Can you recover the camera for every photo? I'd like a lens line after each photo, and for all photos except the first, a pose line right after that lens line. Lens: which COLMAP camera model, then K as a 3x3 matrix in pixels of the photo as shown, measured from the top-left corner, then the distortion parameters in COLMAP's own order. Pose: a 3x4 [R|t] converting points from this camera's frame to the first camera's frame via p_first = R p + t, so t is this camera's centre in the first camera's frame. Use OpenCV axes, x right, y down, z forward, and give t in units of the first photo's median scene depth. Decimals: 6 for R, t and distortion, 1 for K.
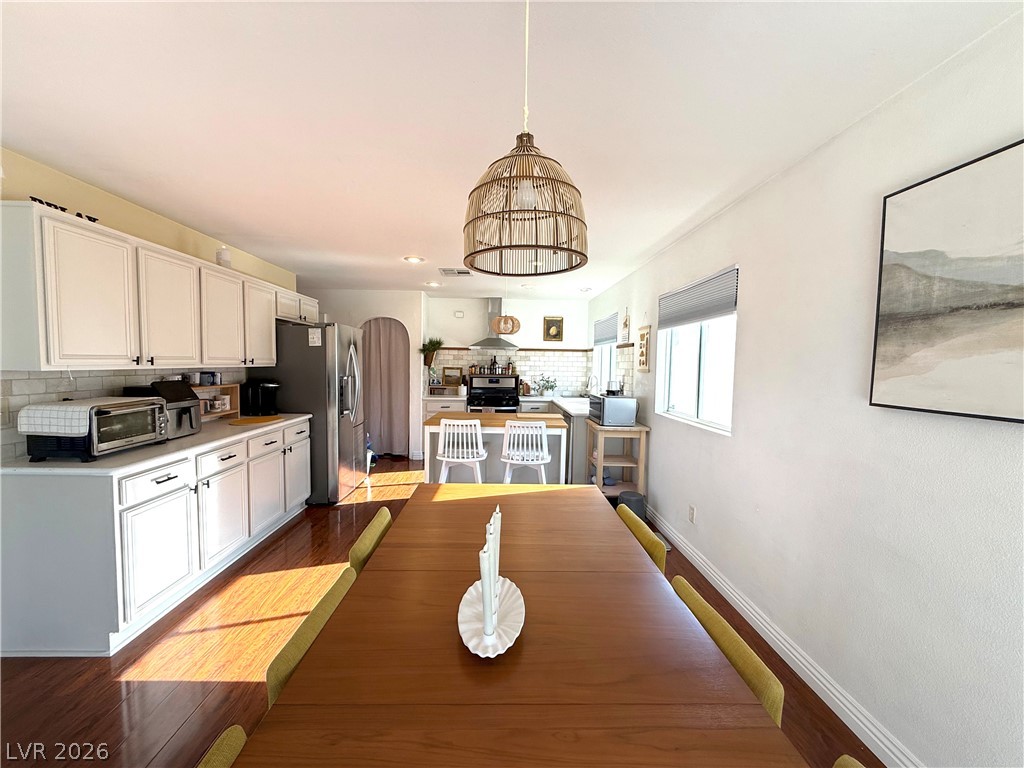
lens RADIAL K [[406.4, 0, 508.3], [0, 406.4, 384.1], [0, 0, 1]] dist [0.000174, 0.000351]
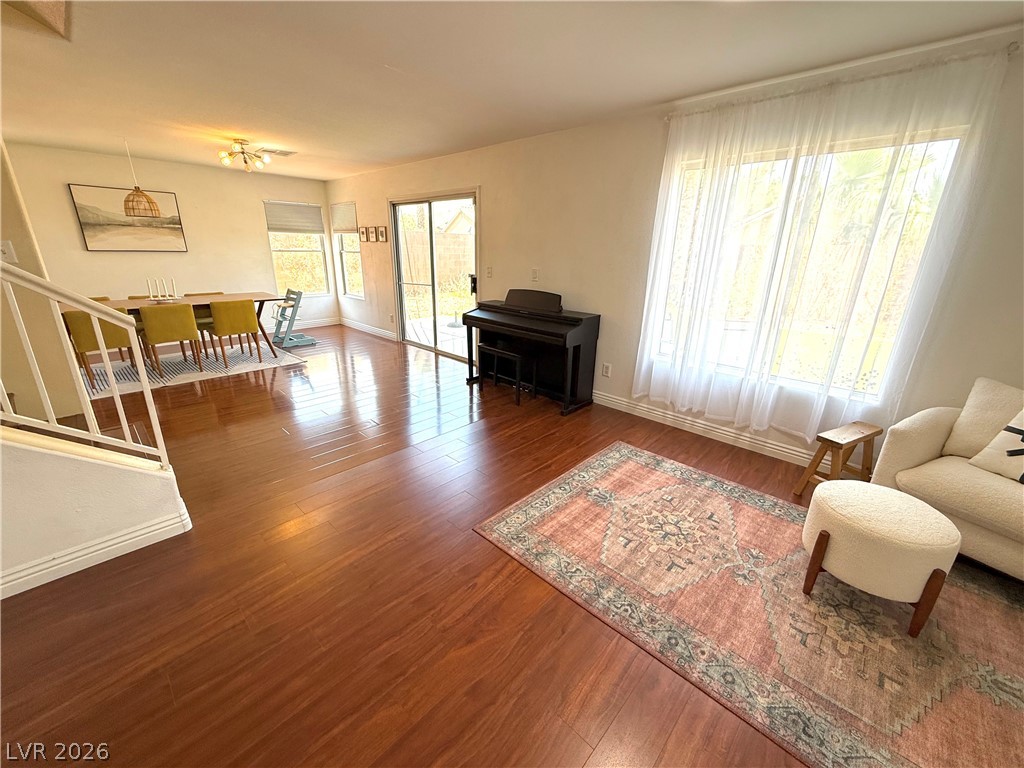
lens RADIAL K [[406.4, 0, 508.3], [0, 406.4, 384.1], [0, 0, 1]] dist [0.000174, 0.000351]
pose [[-0.709907, -0.251284, 0.657942, -1.054244], [0.003987, 0.932737, 0.360537, -0.031109], [-0.704284, 0.258571, -0.661154, 0.278205]]
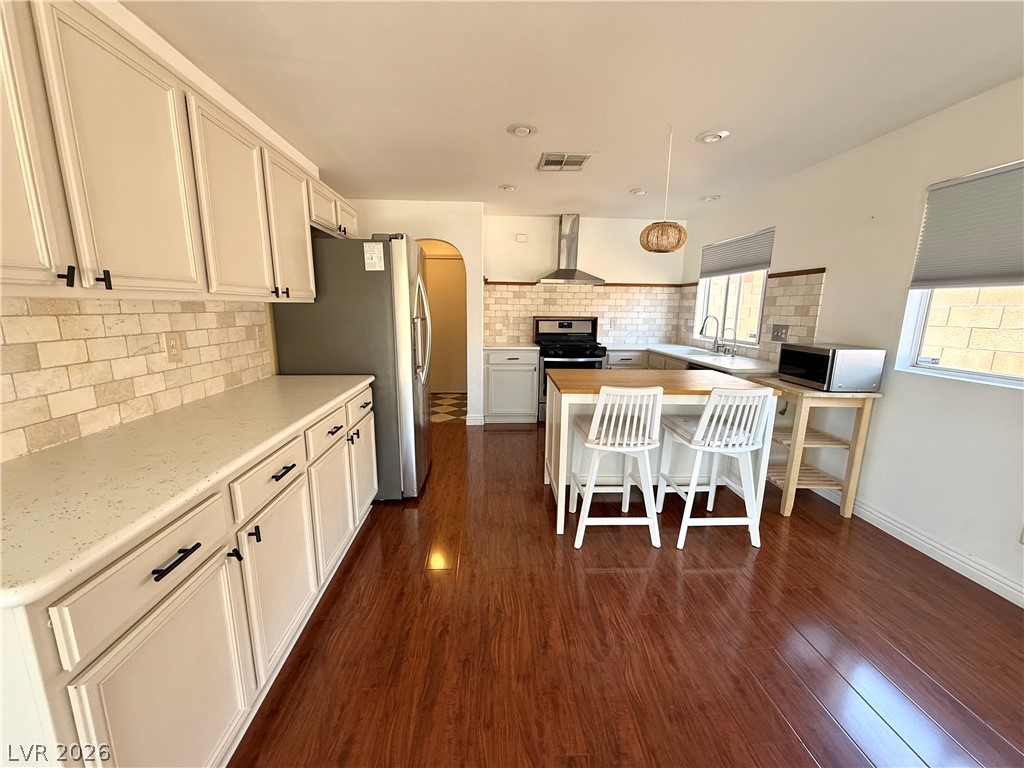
lens RADIAL K [[406.4, 0, 508.3], [0, 406.4, 384.1], [0, 0, 1]] dist [0.000174, 0.000351]
pose [[0.999402, -0.011255, 0.032706, -0.190975], [0.006767, 0.990926, 0.134237, -0.000272], [-0.033920, -0.133936, 0.990409, 0.222735]]
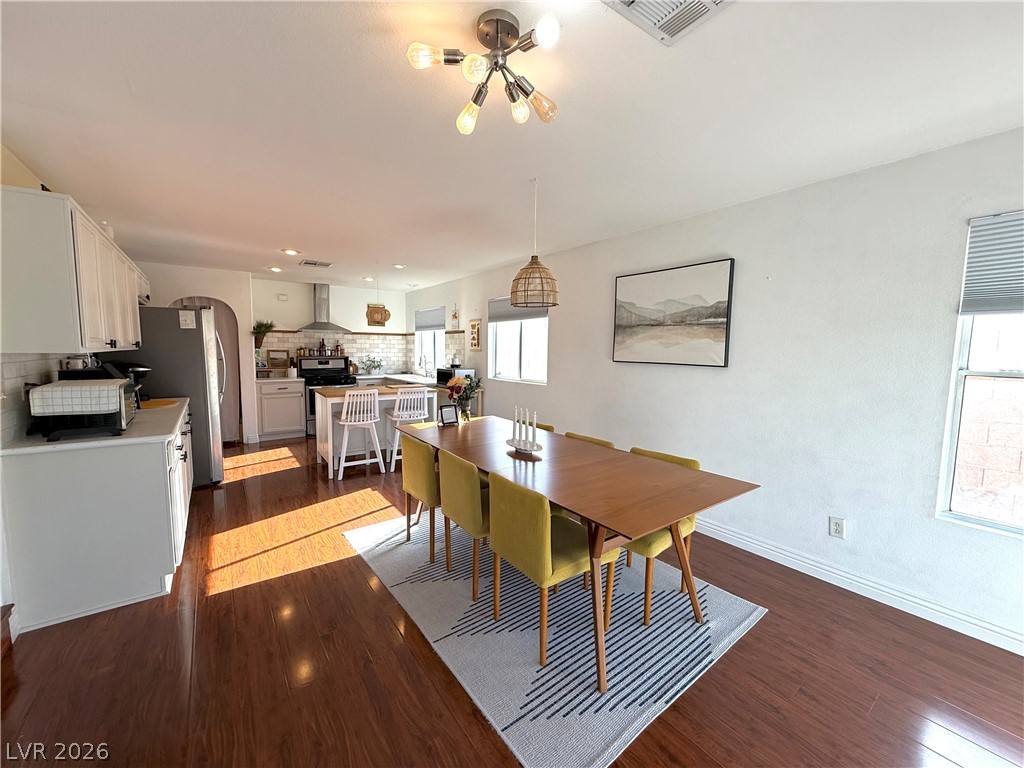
lens RADIAL K [[410.3, 0, 508.0], [0, 410.3, 383.0], [0, 0, 1]] dist [0.000557, 0.000162]
pose [[0.825221, -0.055141, 0.562112, -0.269064], [0.032633, 0.998215, 0.050012, 0.009307], [-0.563867, -0.022928, 0.825547, -0.179165]]
